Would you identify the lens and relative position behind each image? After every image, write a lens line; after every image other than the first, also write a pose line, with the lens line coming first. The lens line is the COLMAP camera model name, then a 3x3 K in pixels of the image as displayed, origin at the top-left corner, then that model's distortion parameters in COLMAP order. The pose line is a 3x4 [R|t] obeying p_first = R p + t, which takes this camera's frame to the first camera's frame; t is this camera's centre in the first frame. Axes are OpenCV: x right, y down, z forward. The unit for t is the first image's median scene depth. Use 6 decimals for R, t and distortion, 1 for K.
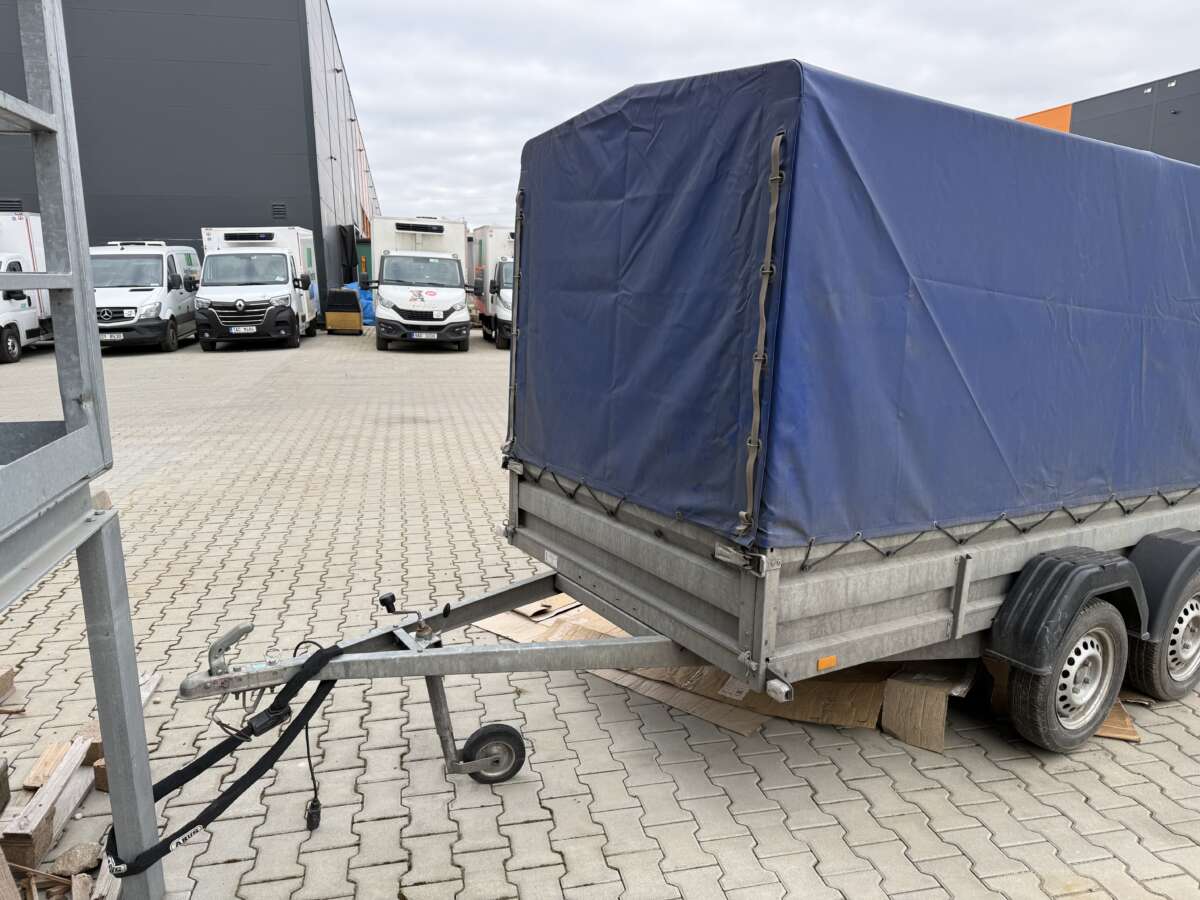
lens RADIAL K [[839.6, 0, 603.6], [0, 839.6, 447.1], [0, 0, 1]] dist [0.045599, -0.010274]
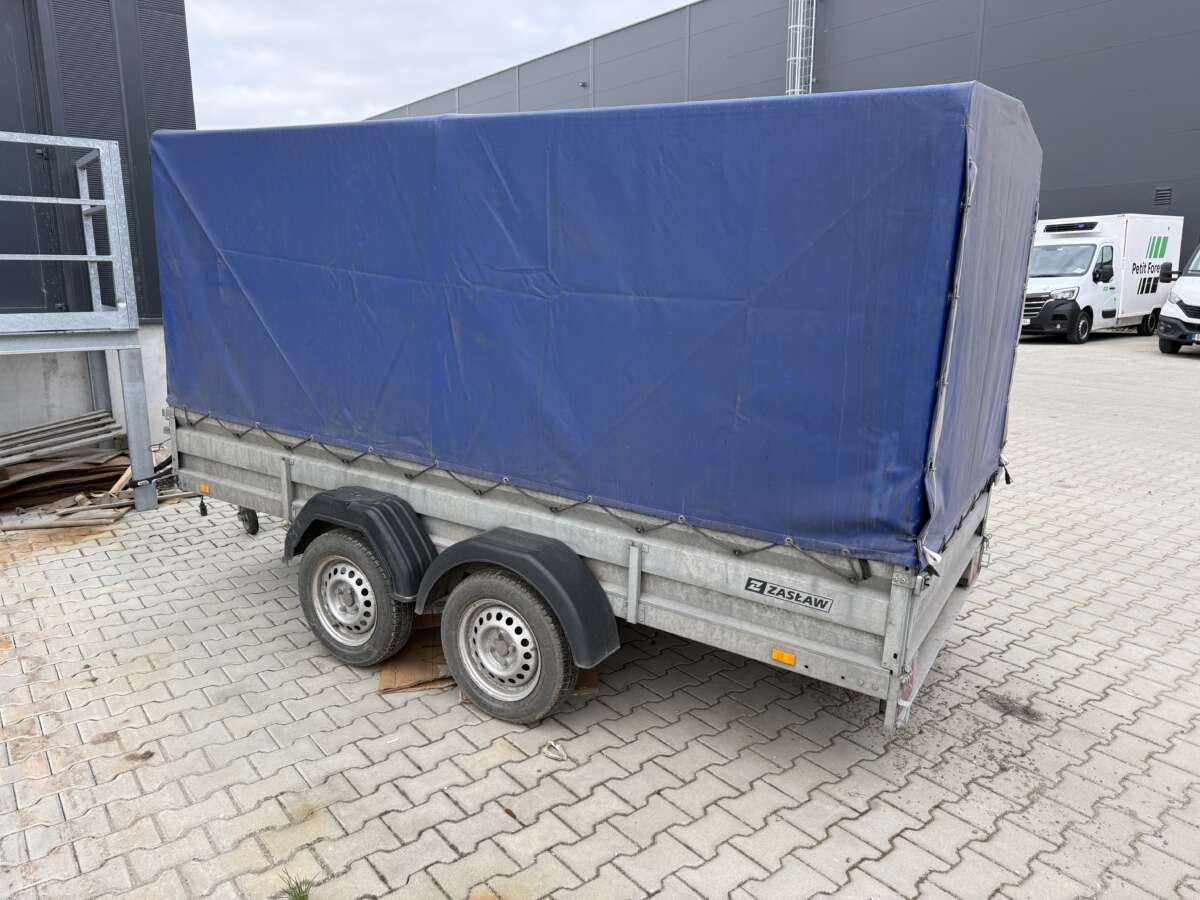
lens RADIAL K [[839.6, 0, 607.7], [0, 839.6, 449.4], [0, 0, 1]] dist [0.045599, -0.010274]
pose [[0.438104, 0.182139, -0.880278, 1.562159], [-0.177815, 0.977467, 0.113752, -0.108431], [0.881162, 0.106692, 0.460620, 0.717144]]
